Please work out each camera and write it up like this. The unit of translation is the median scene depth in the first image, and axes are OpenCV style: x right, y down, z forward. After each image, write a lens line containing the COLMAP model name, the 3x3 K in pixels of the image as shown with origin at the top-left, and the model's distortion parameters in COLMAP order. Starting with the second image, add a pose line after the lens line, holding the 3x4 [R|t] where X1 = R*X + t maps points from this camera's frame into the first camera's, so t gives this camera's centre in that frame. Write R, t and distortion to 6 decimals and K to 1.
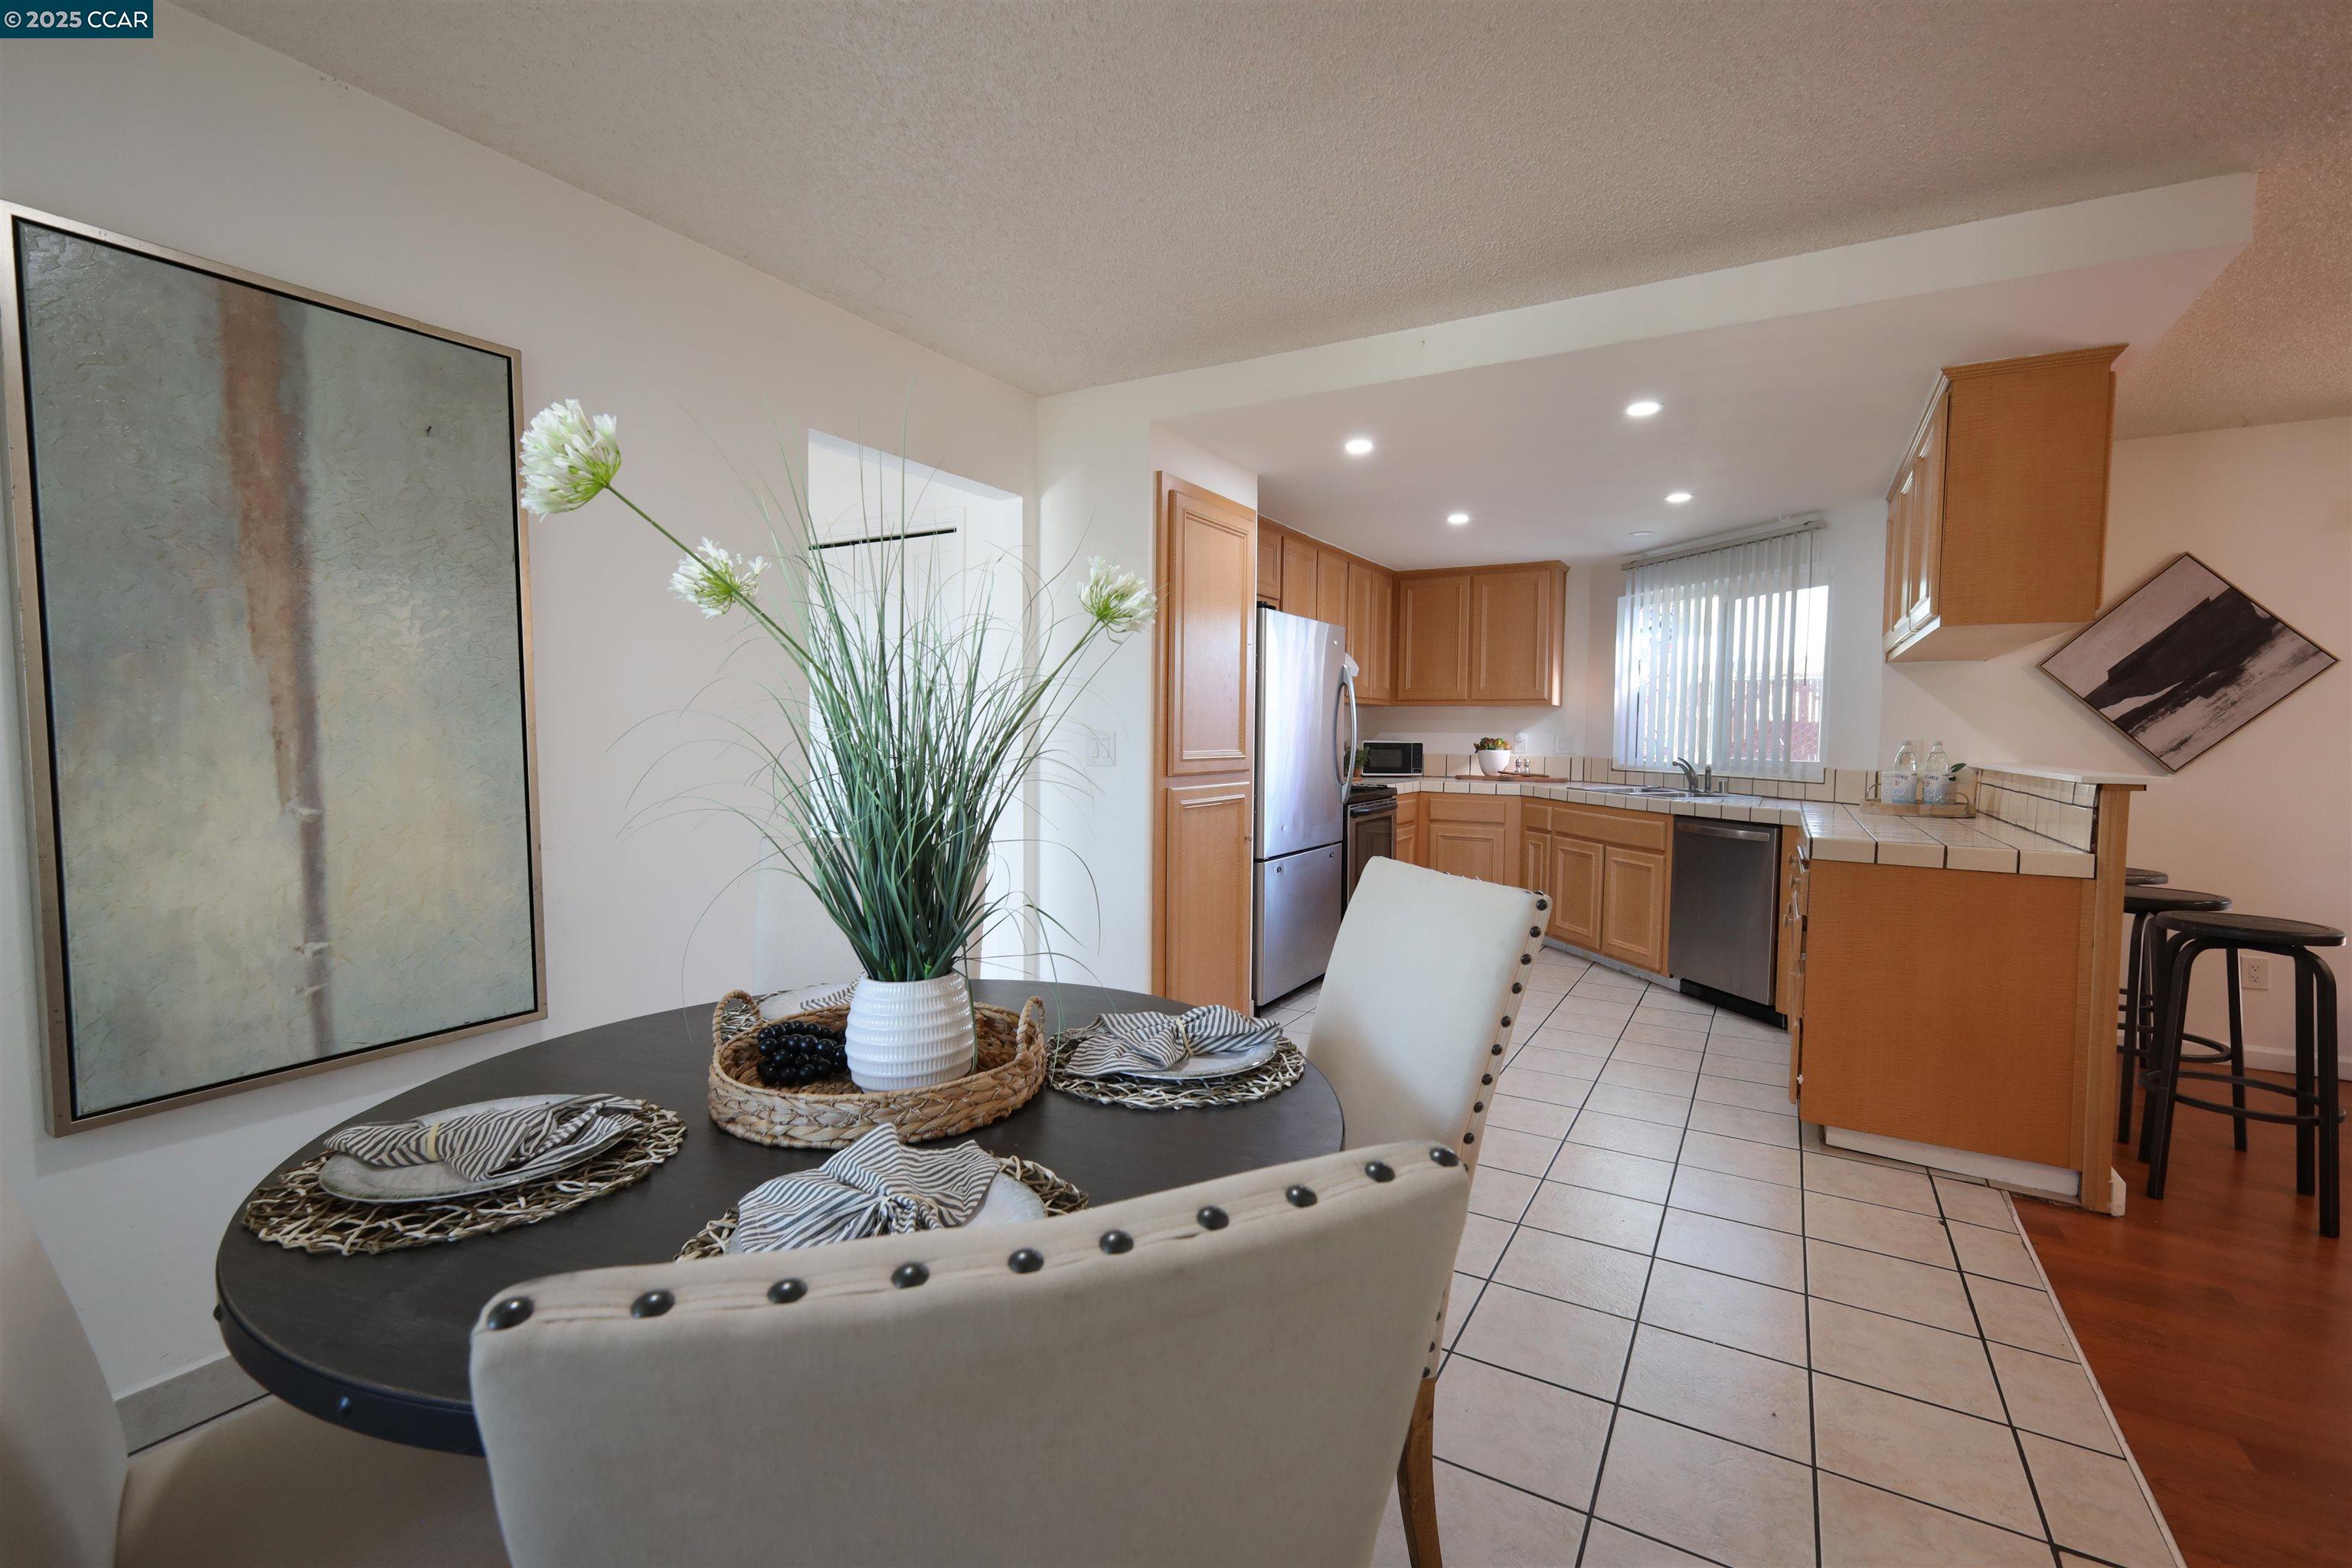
lens RADIAL K [[1021.6, 0, 1180.2], [0, 1021.6, 773.6], [0, 0, 1]] dist [0.004392, 0.000238]
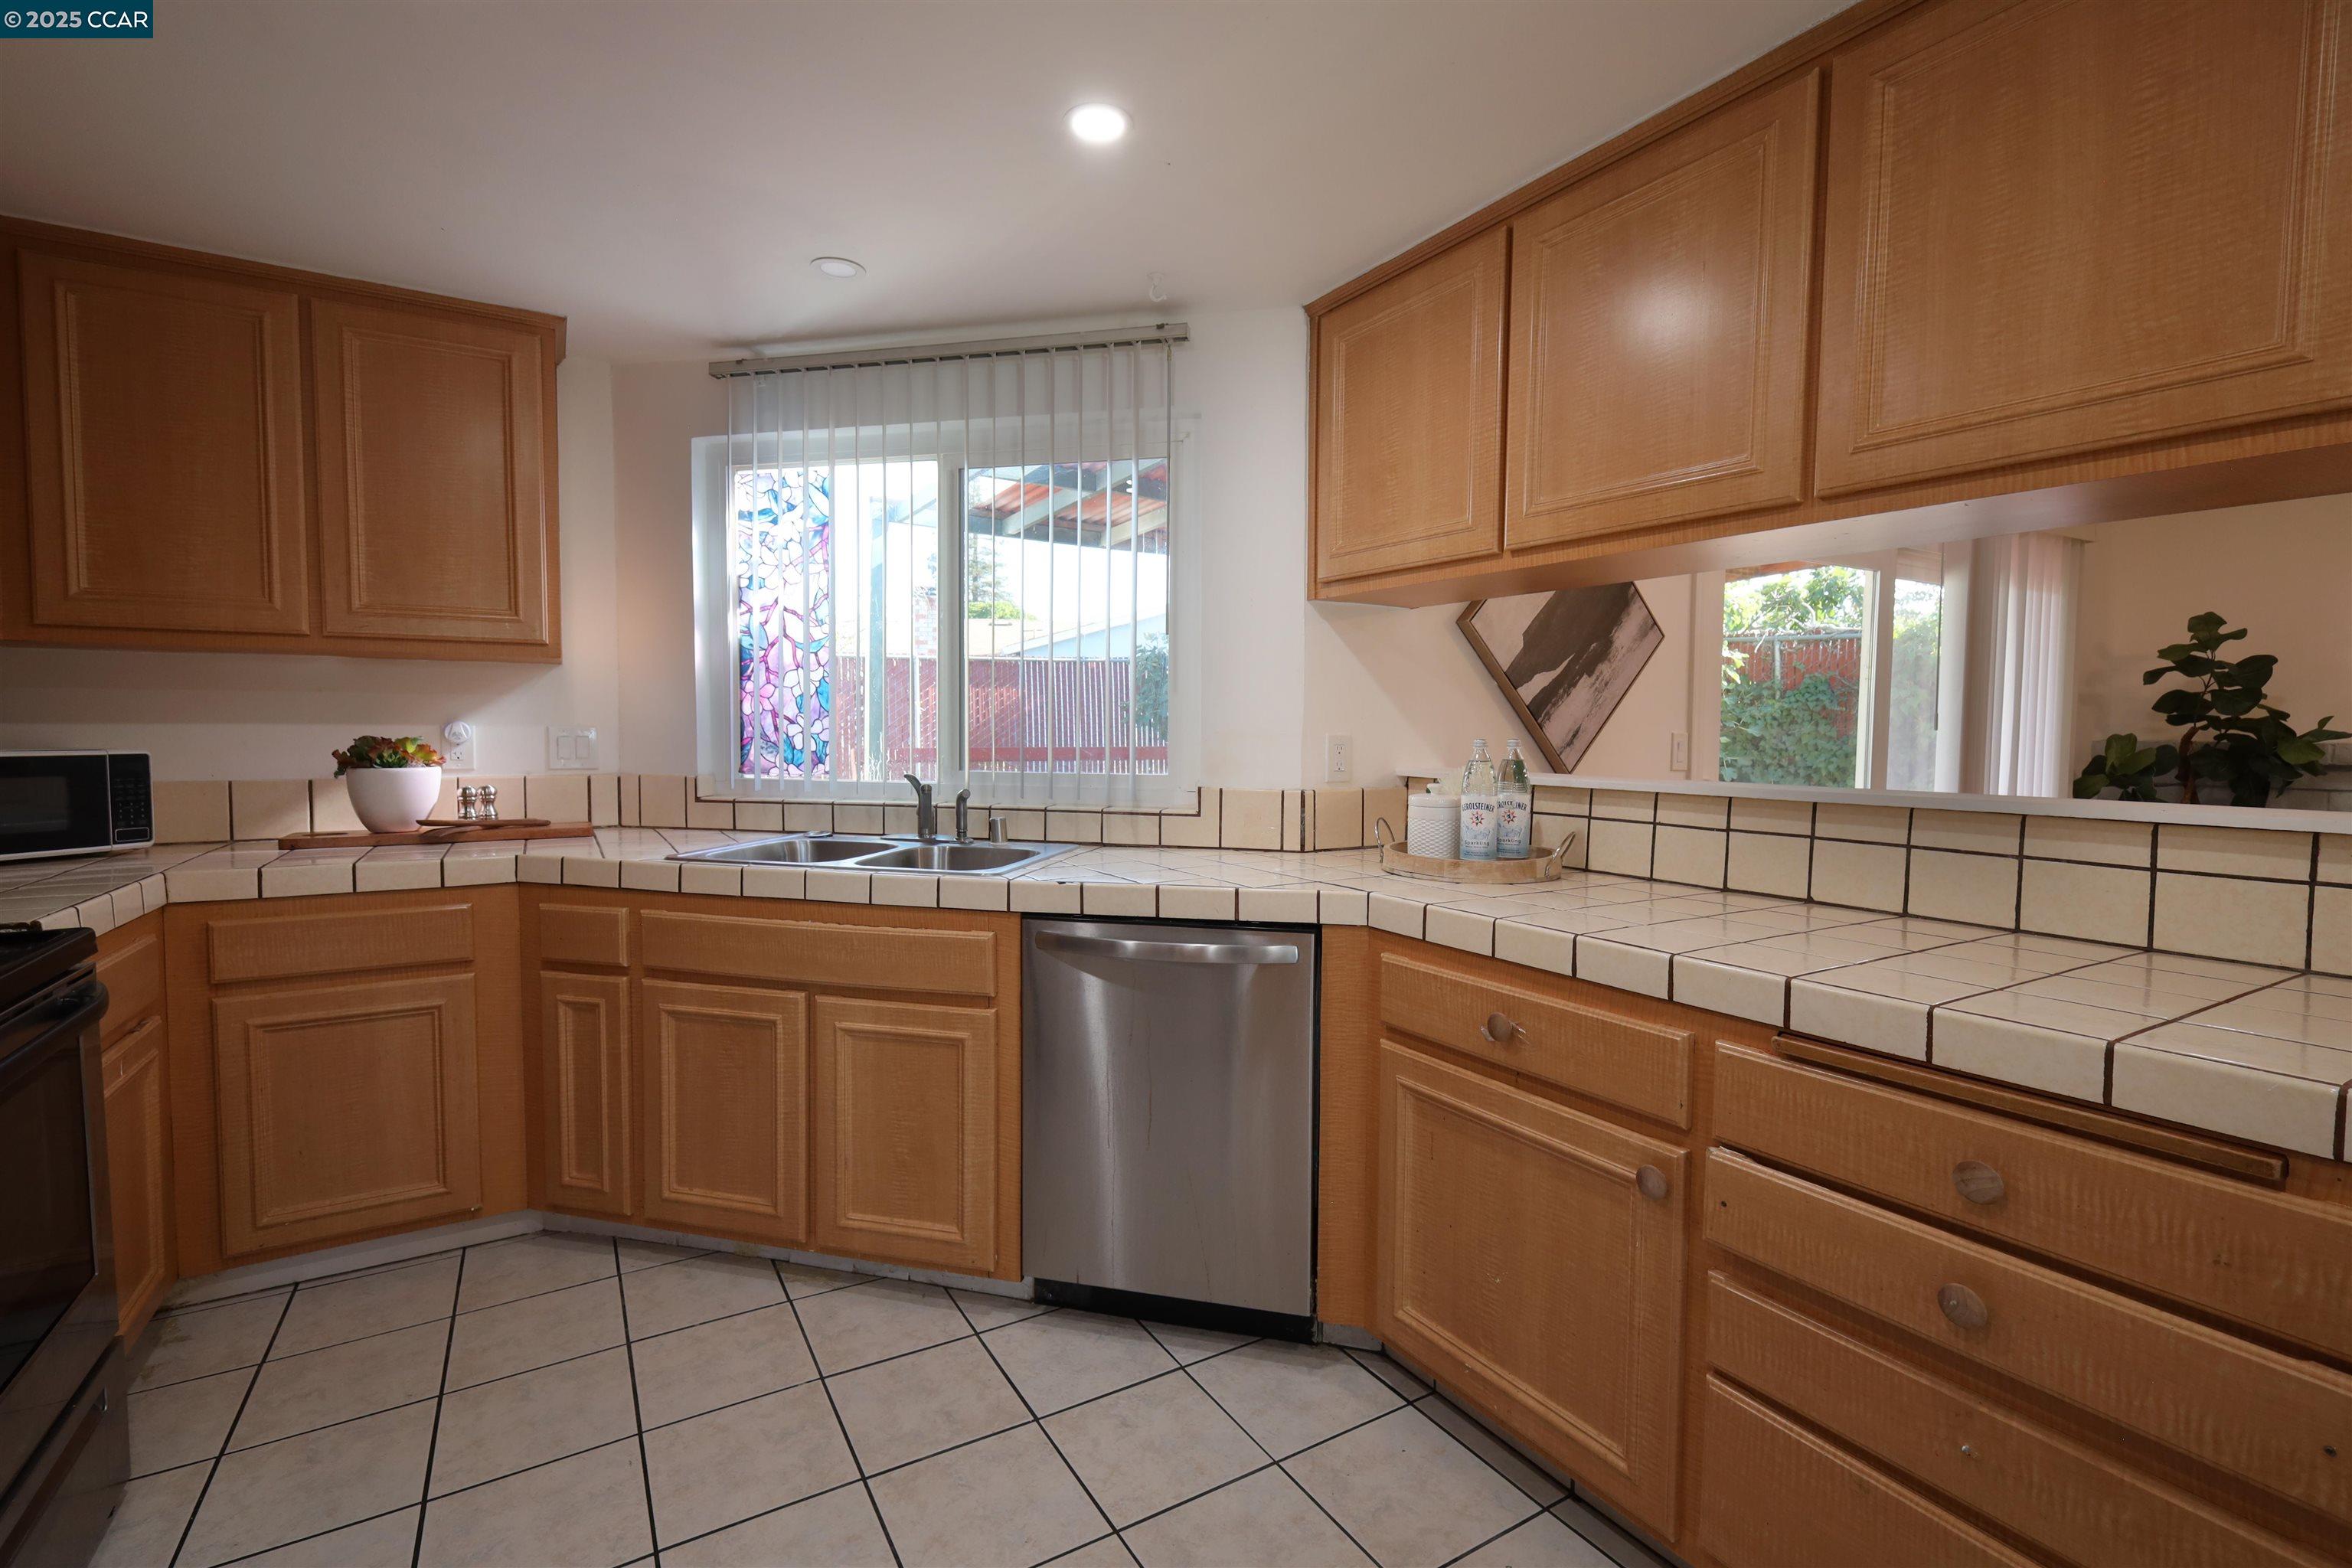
lens RADIAL K [[1067.3, 0, 1183.6], [0, 1067.3, 774.2], [0, 0, 1]] dist [0.002401, -0.000784]
pose [[0.475009, -0.049622, 0.878581, 0.145793], [0.035531, 0.998676, 0.037195, -0.040715], [-0.879263, 0.013549, 0.476143, 0.881522]]
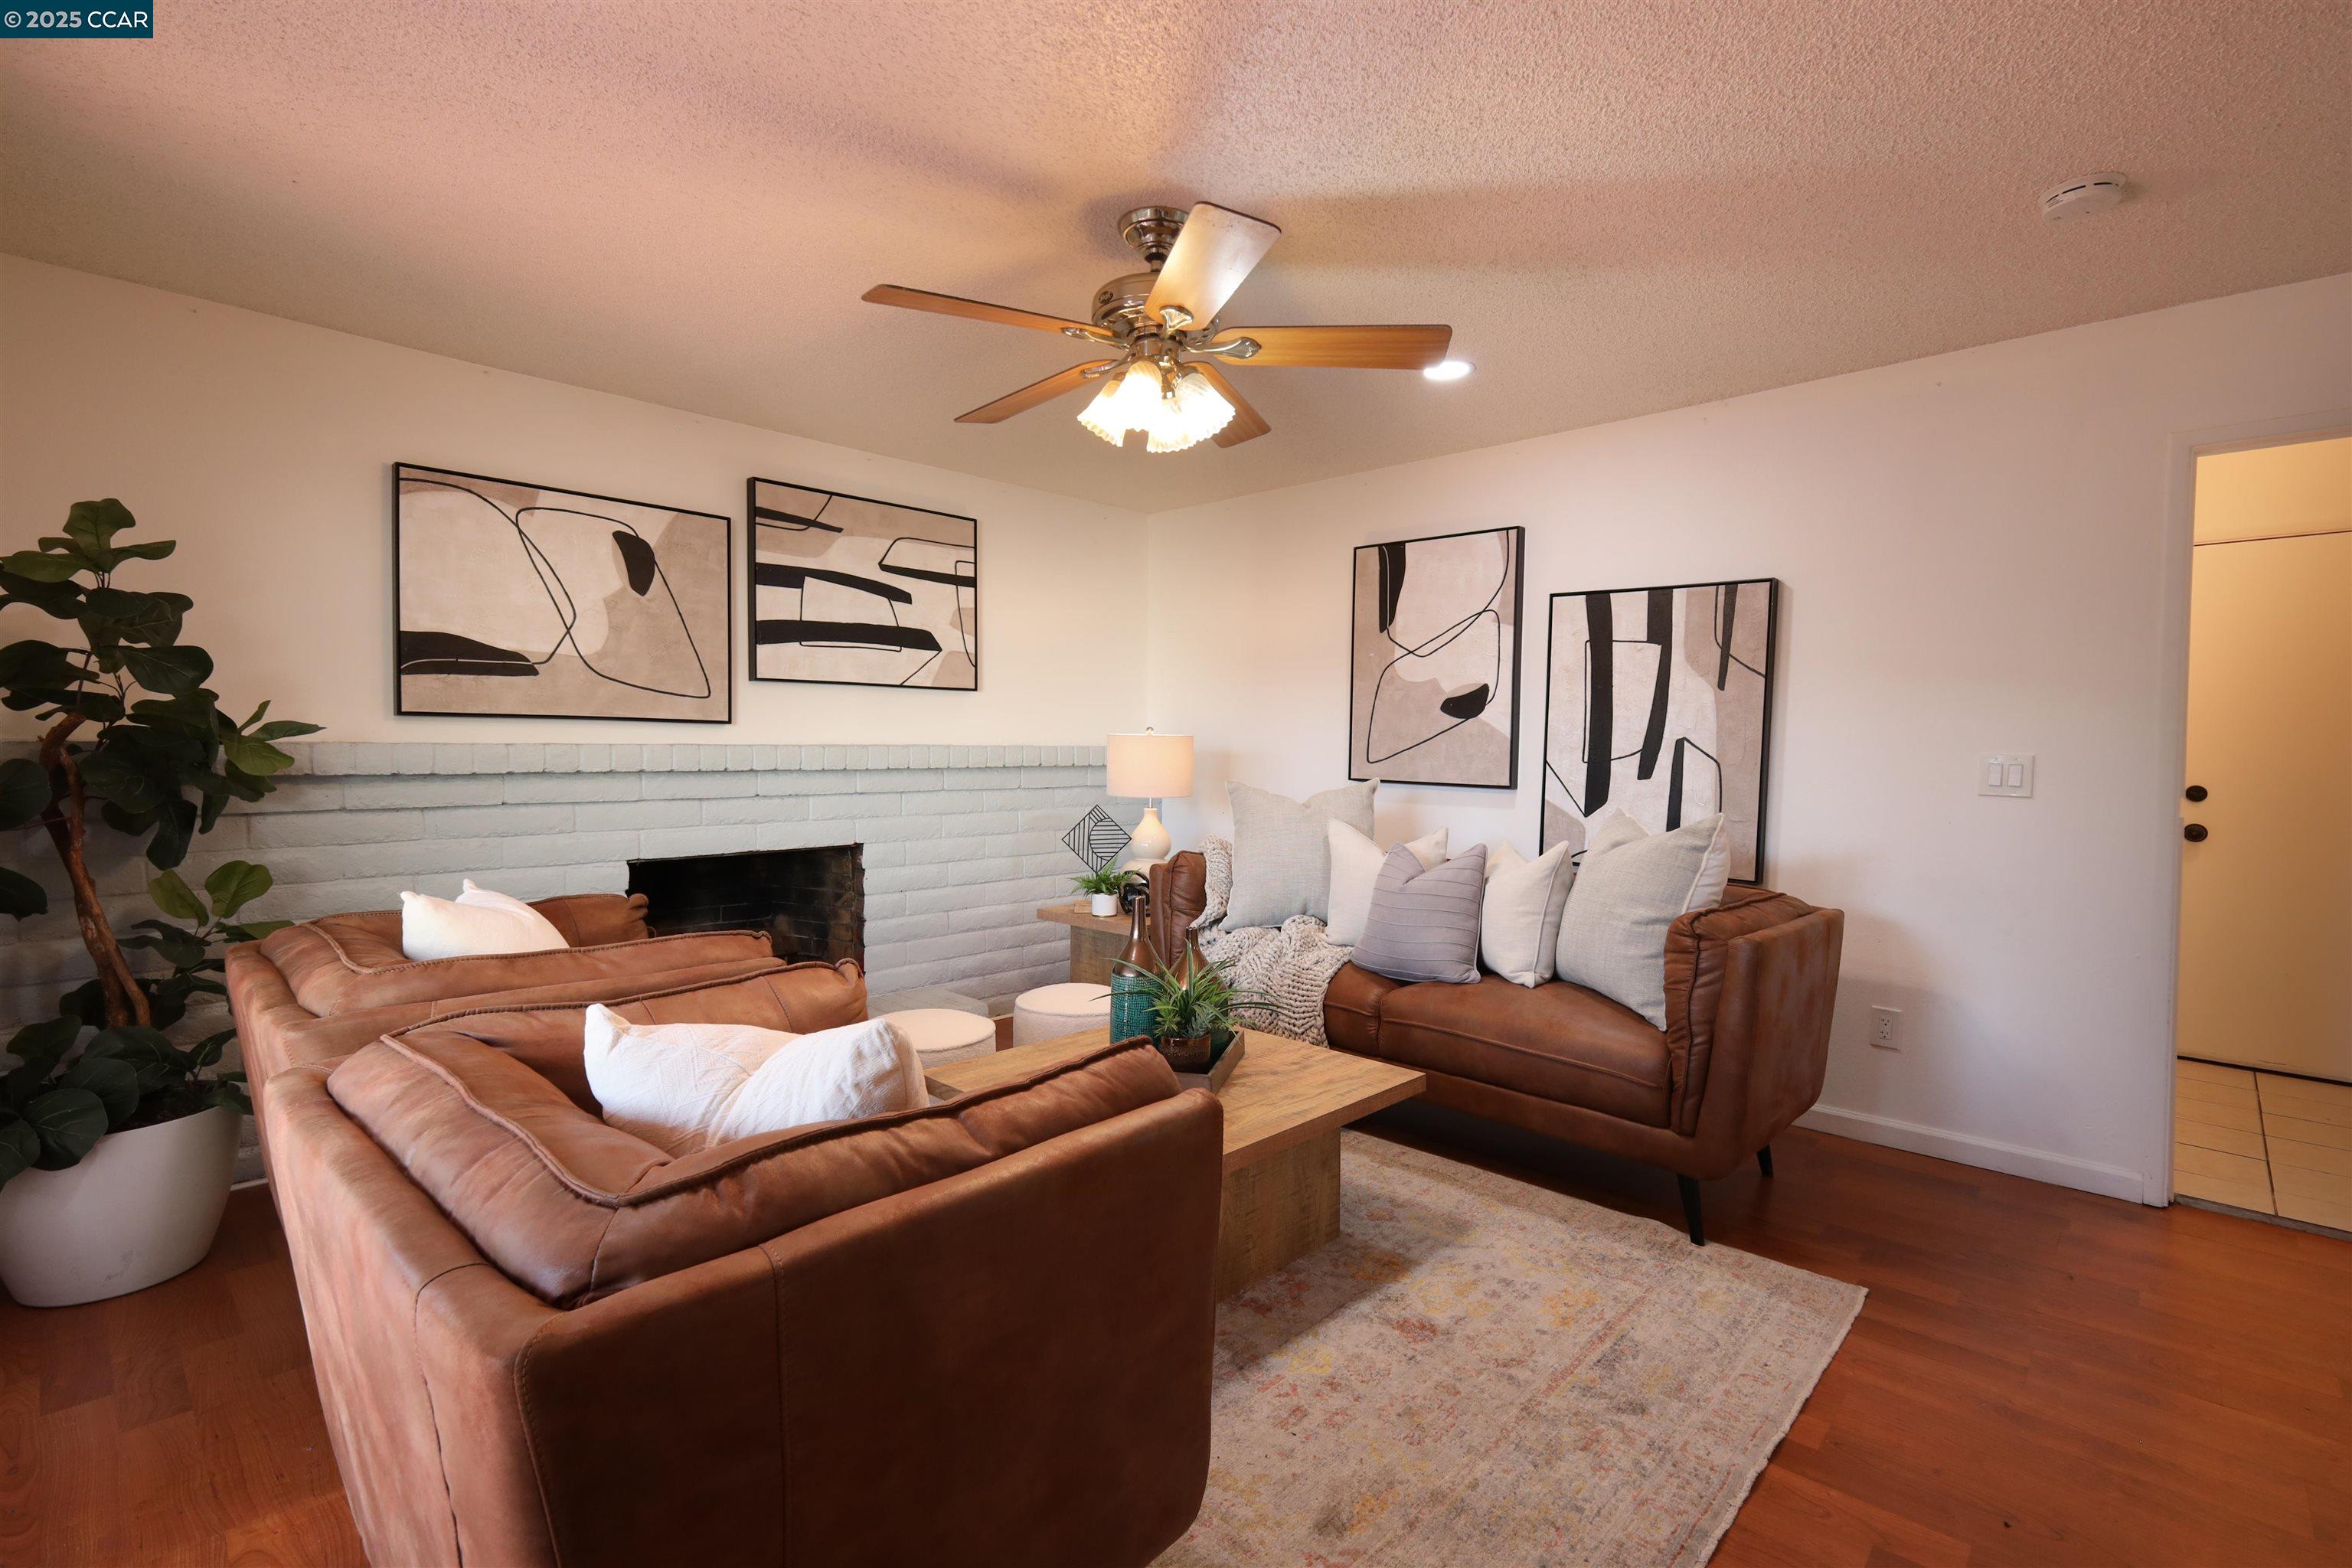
lens RADIAL K [[1067.3, 0, 1178.6], [0, 1067.3, 776.6], [0, 0, 1]] dist [0.002401, -0.000784]
pose [[-0.973210, -0.027108, 0.228313, 0.923127], [-0.010654, 0.997275, 0.072995, -0.024256], [-0.229669, 0.068607, -0.970848, 0.928211]]
